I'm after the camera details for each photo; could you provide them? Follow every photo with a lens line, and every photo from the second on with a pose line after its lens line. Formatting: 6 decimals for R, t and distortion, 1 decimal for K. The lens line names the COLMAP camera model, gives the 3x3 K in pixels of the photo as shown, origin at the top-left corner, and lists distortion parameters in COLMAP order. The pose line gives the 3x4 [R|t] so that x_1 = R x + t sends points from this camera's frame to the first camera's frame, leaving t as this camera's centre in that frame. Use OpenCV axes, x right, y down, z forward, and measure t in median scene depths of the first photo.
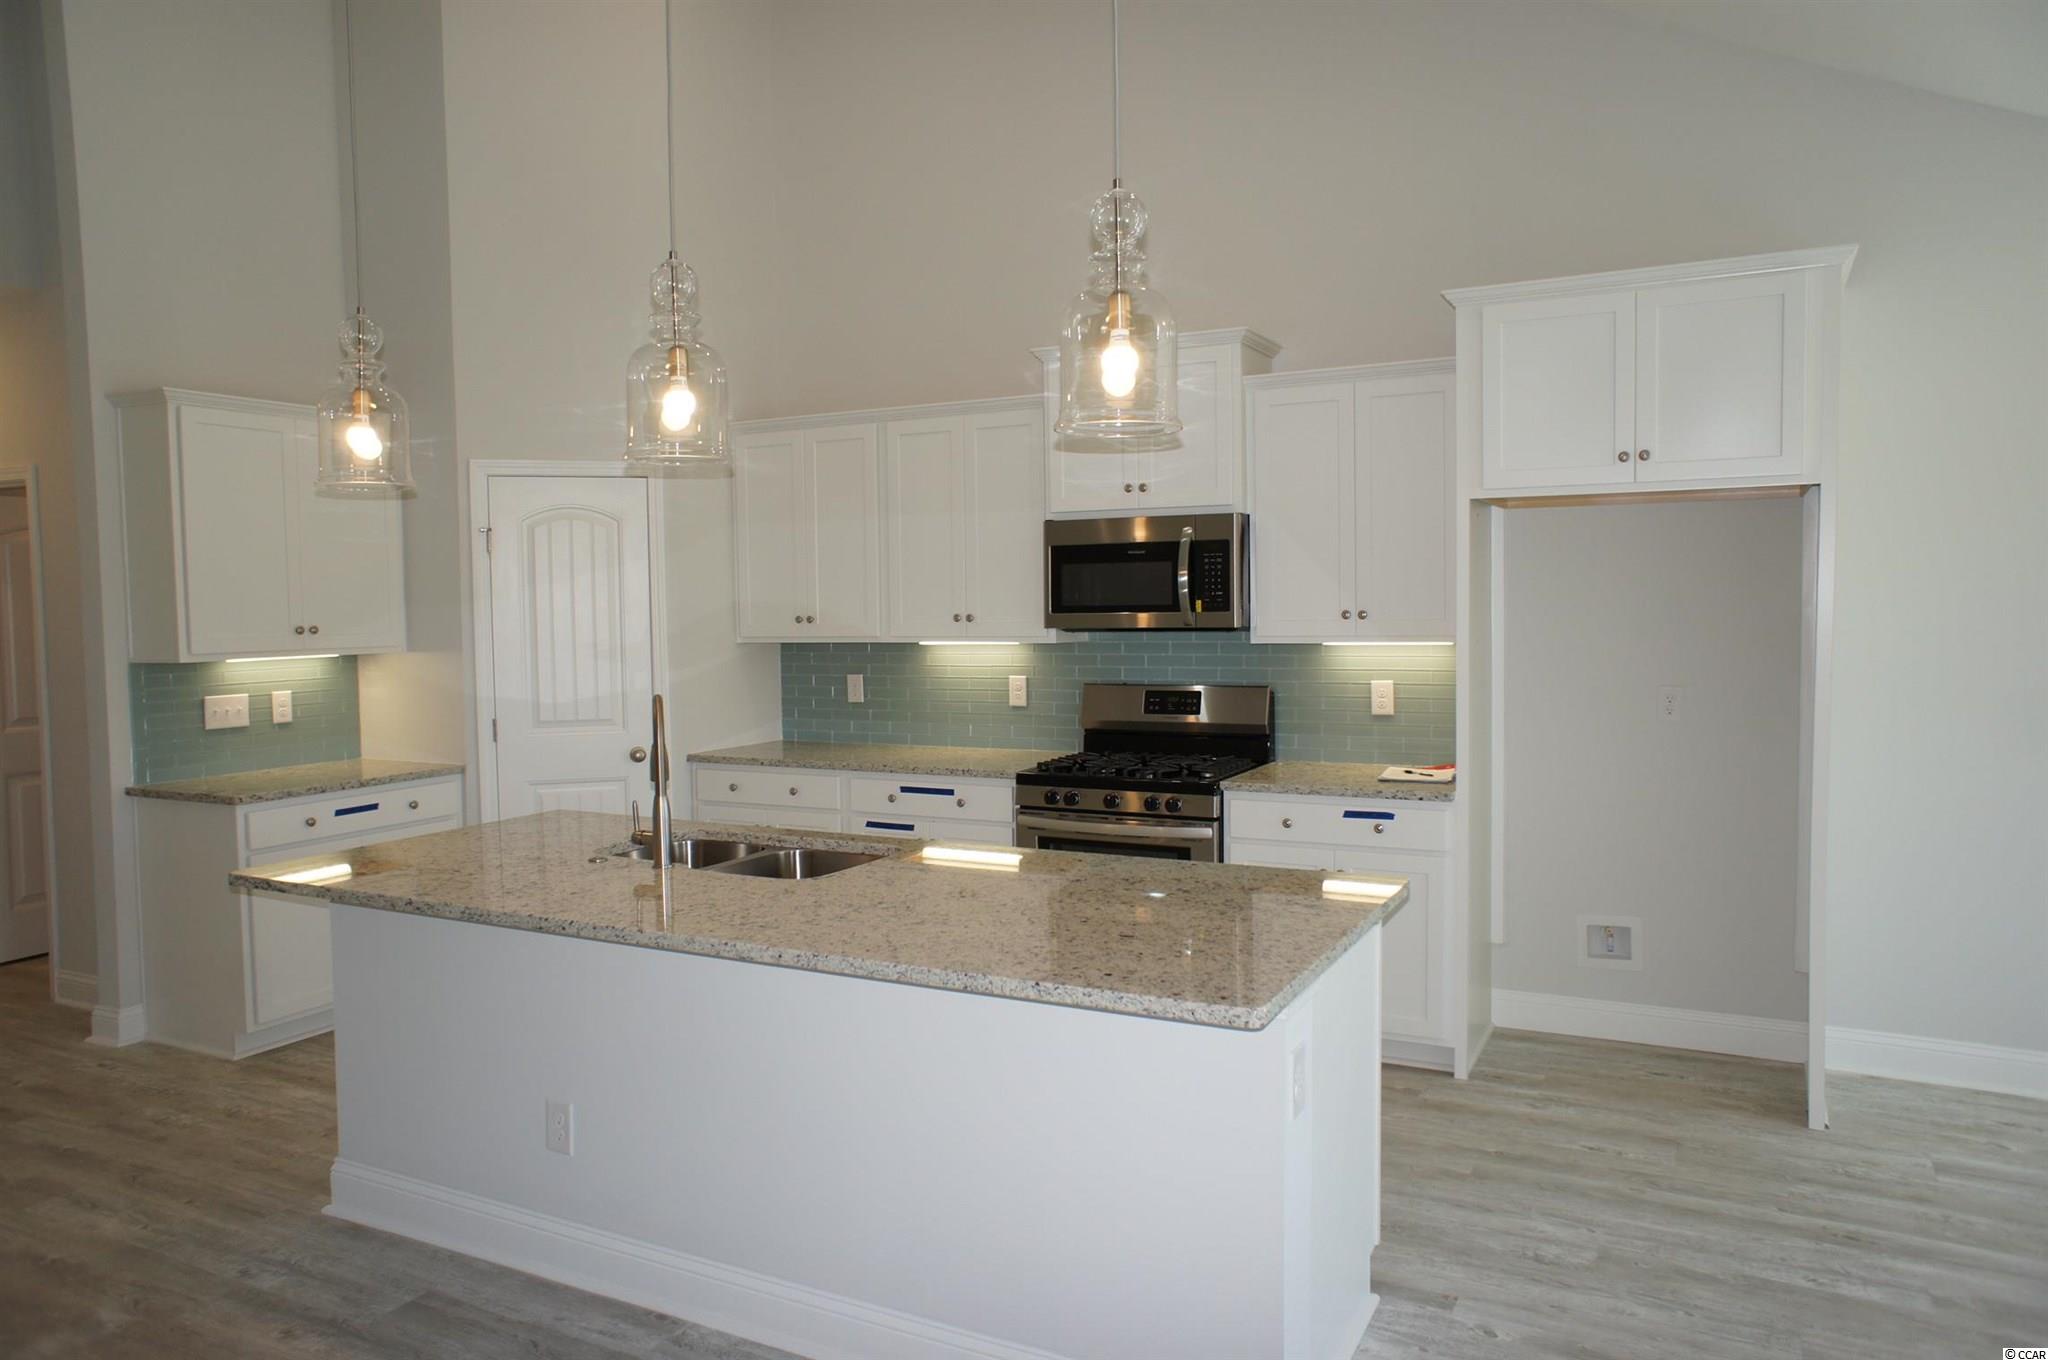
lens RADIAL K [[1395.5, 0, 1010.1], [0, 1395.5, 670.3], [0, 0, 1]] dist [-0.032204, 0.059383]
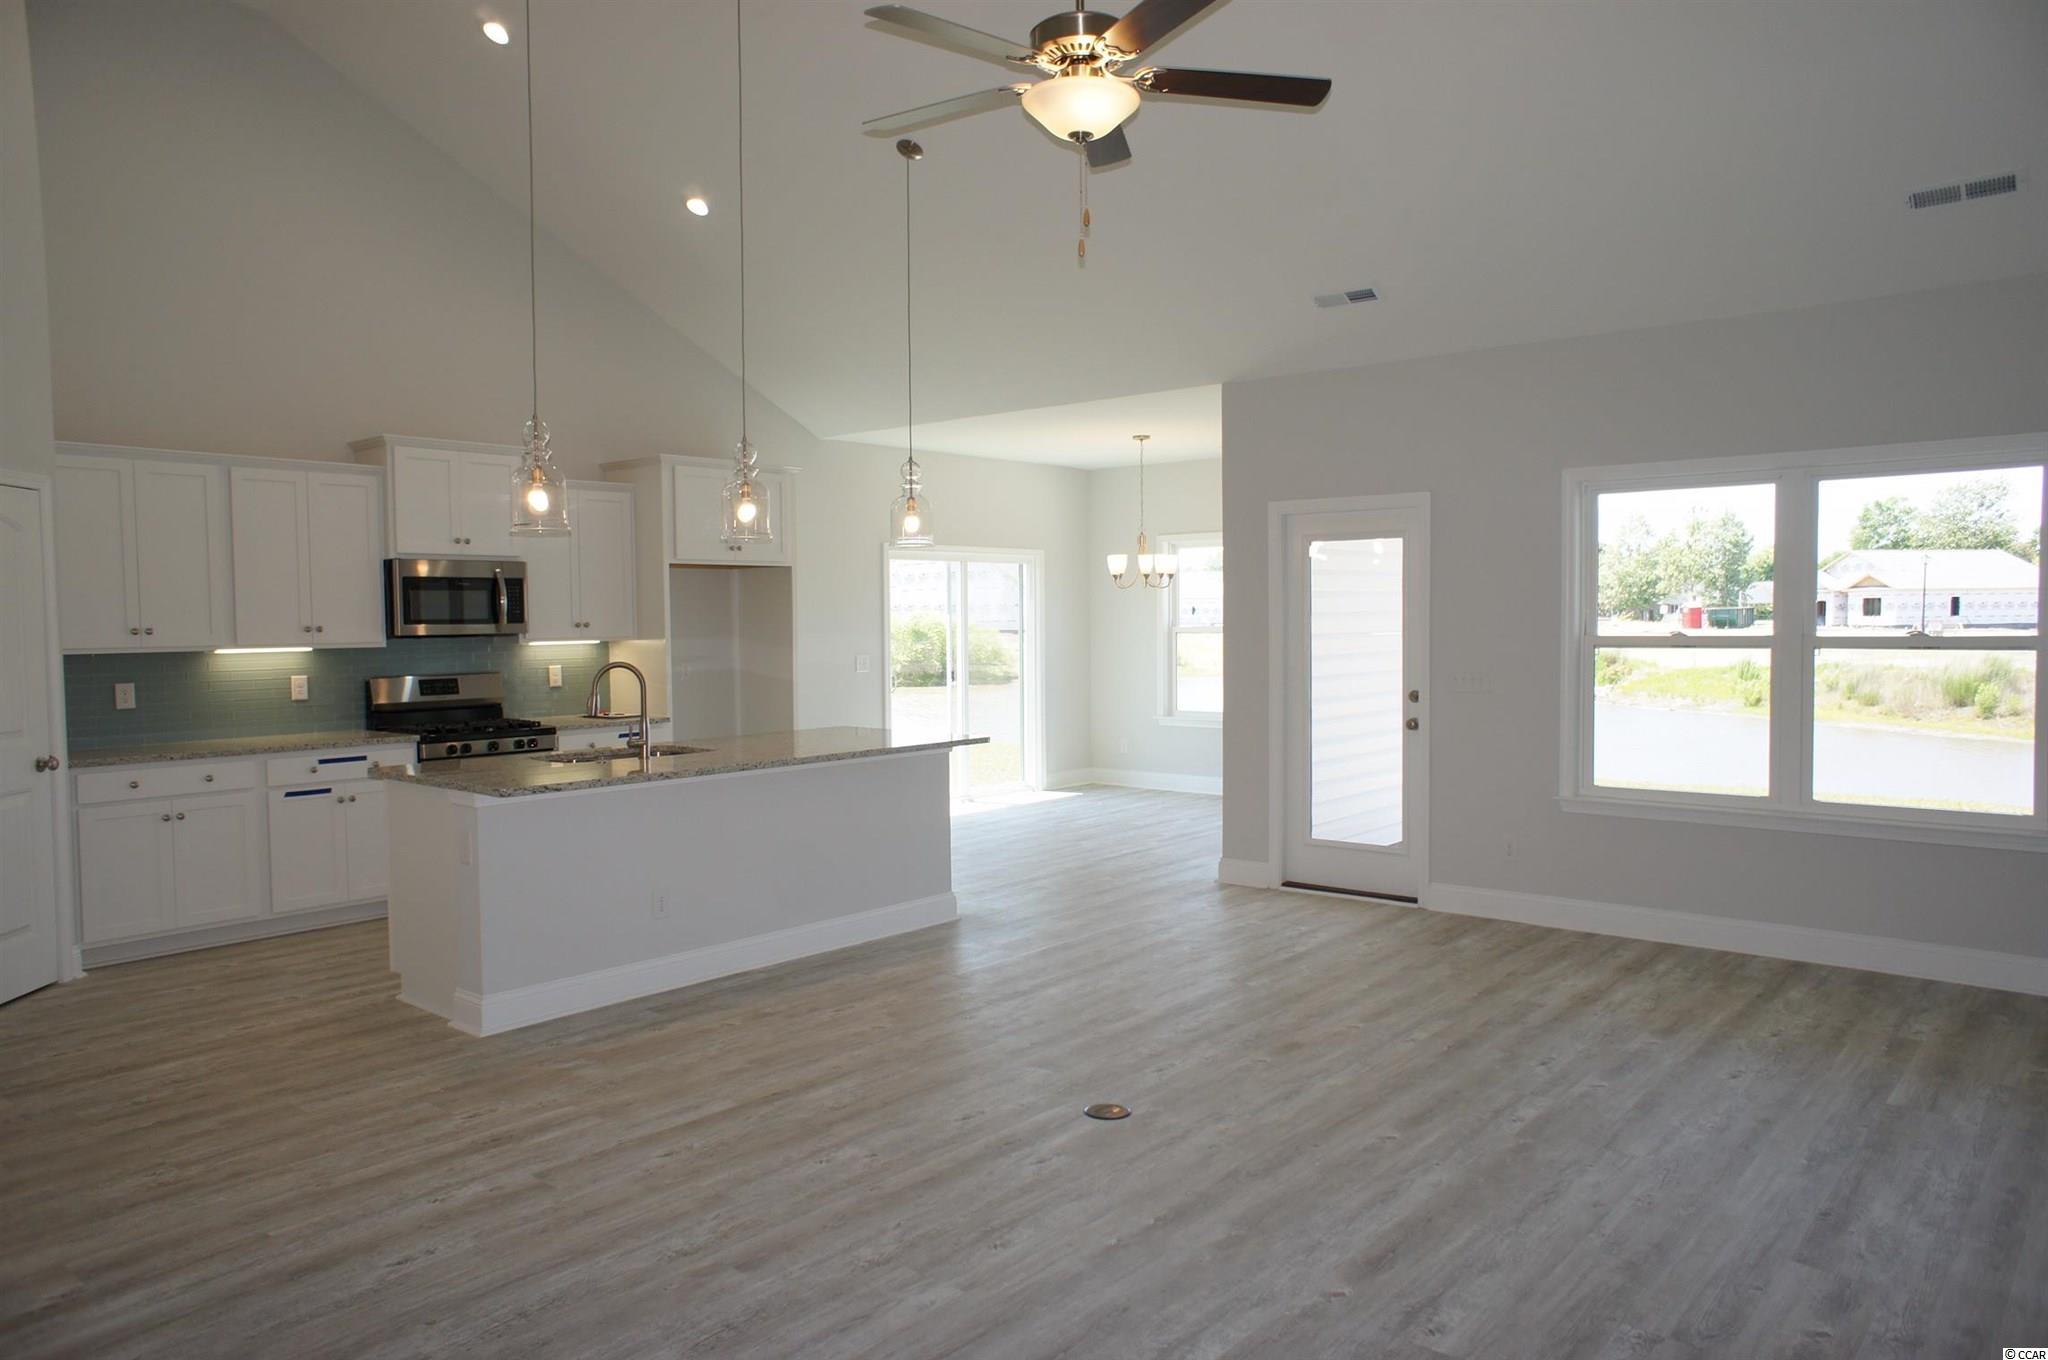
lens RADIAL K [[1395.5, 0, 1011.0], [0, 1395.5, 671.1], [0, 0, 1]] dist [-0.032204, 0.059383]
pose [[0.220753, -0.026266, 0.974976, -1.150055], [0.057854, 0.998230, 0.013794, 0.020883], [-0.973612, 0.053362, 0.221882, 0.095260]]
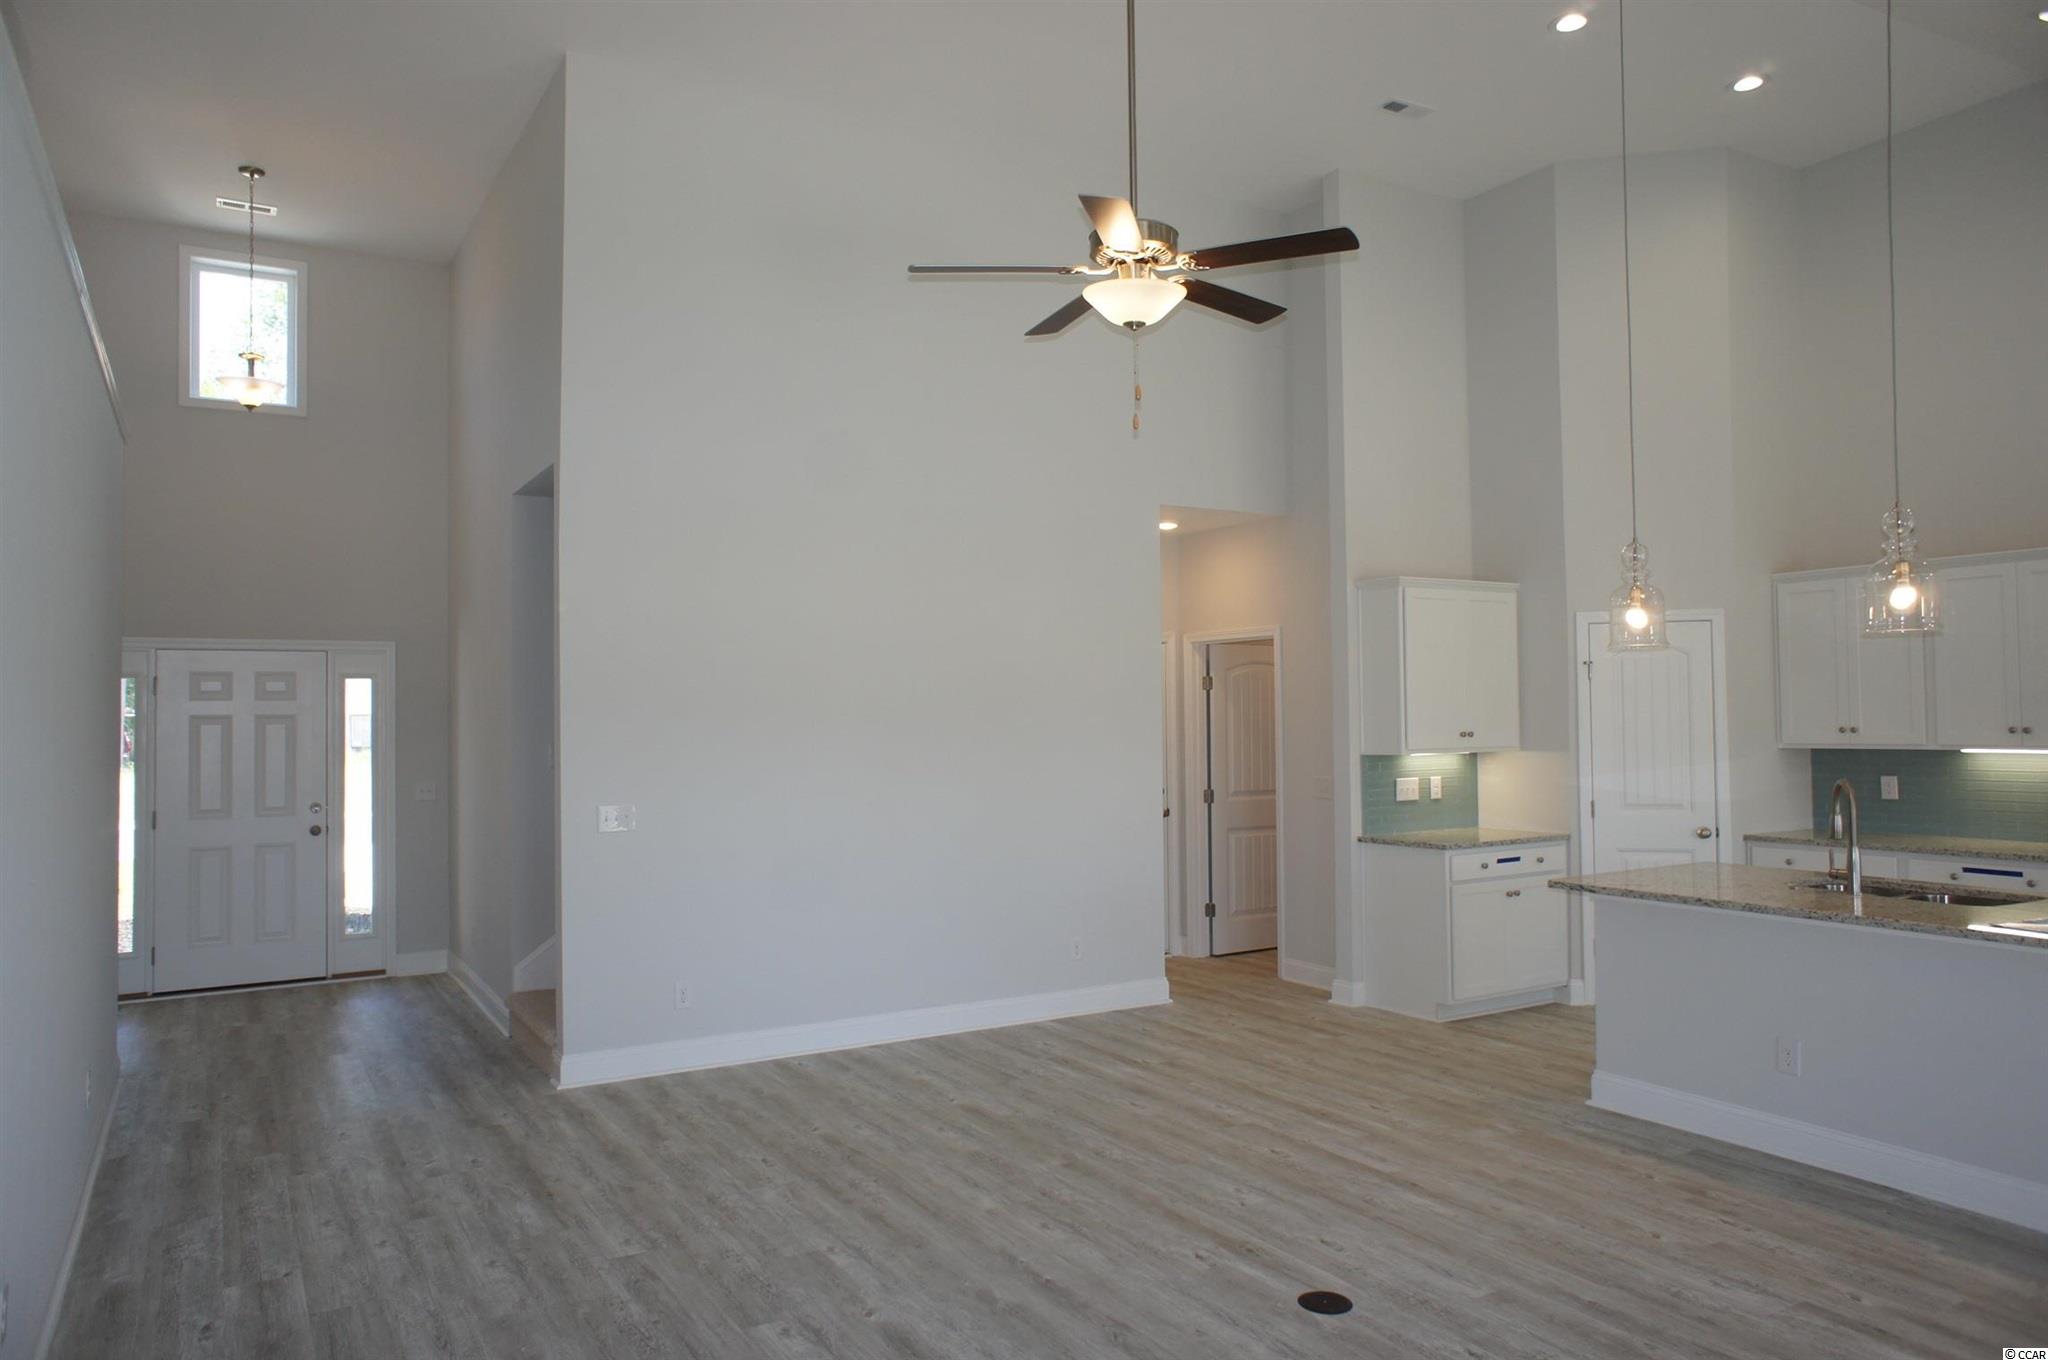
lens RADIAL K [[1395.5, 0, 1024.5], [0, 1395.5, 686.2], [0, 0, 1]] dist [-0.032204, 0.059383]
pose [[0.855595, -0.007725, -0.517589, -0.145920], [-0.026552, 0.997917, -0.058787, 0.017946], [0.516965, 0.064041, 0.853608, -0.465831]]
